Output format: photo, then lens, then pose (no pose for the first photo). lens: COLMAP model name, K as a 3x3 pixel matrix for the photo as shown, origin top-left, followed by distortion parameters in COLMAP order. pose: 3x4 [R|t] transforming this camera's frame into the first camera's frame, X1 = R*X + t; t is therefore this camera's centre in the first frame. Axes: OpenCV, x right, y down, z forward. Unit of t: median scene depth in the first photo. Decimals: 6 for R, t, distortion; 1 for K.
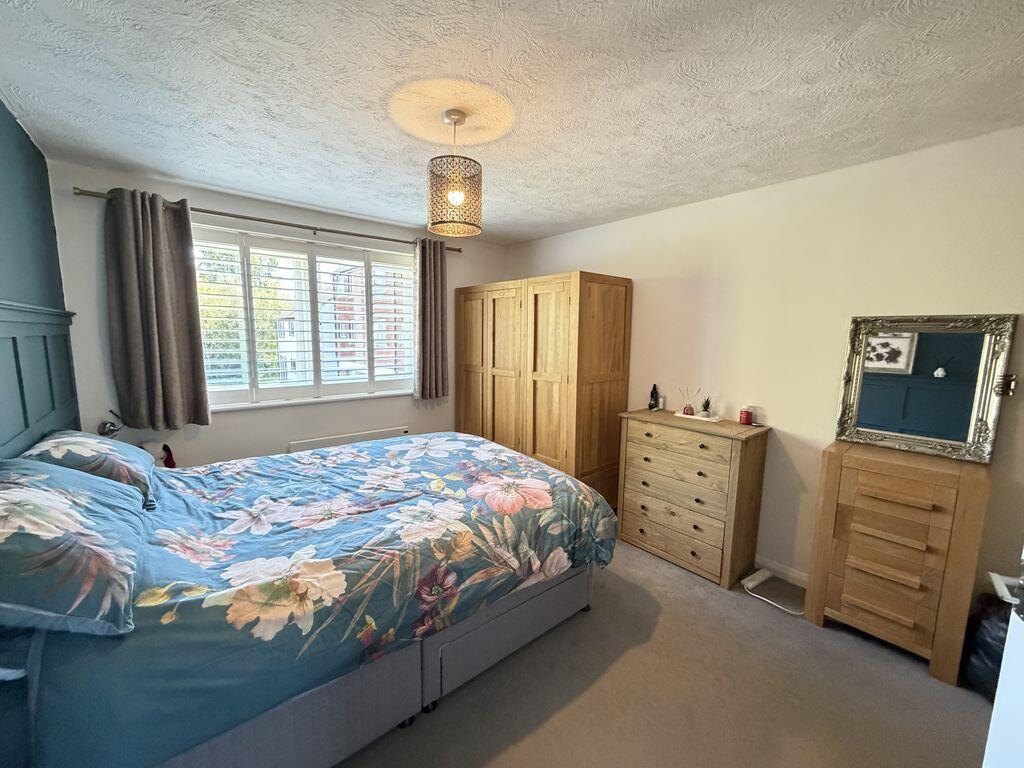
lens RADIAL K [[405.9, 0, 518.2], [0, 405.9, 386.2], [0, 0, 1]] dist [0.001277, 0.000021]
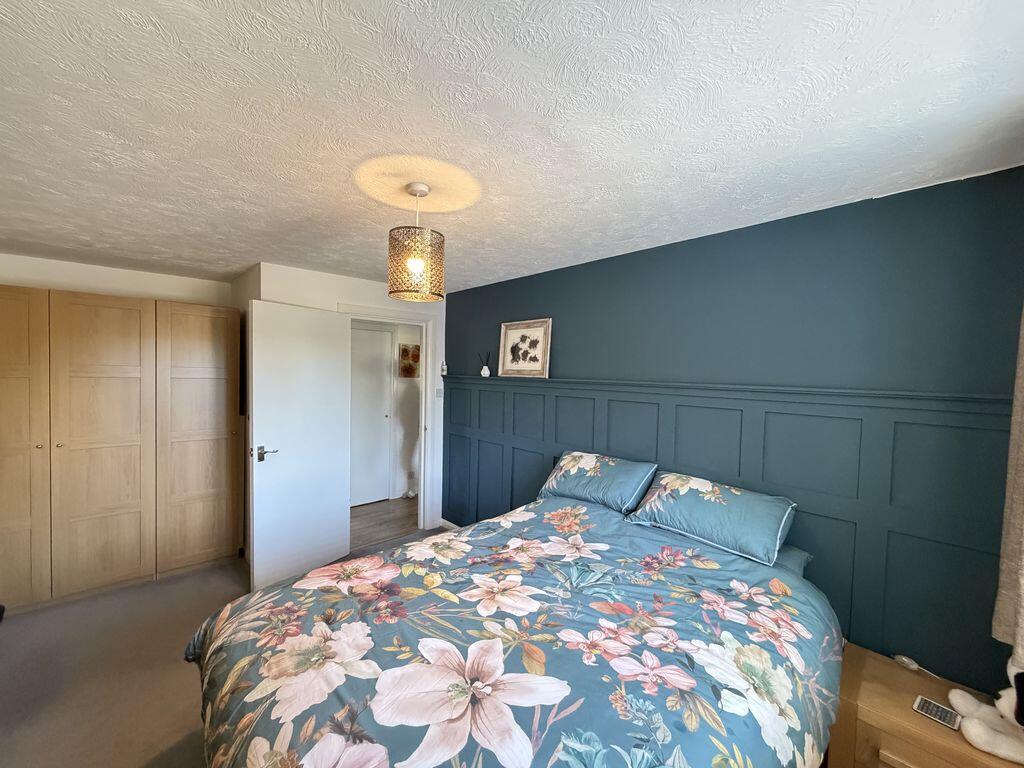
lens RADIAL K [[405.9, 0, 508.8], [0, 405.9, 385.8], [0, 0, 1]] dist [0.001277, 0.000021]
pose [[-0.998600, -0.036663, -0.038128, -0.289779], [-0.042412, 0.985719, 0.162972, -0.281040], [0.031608, 0.164361, -0.985894, 1.664667]]
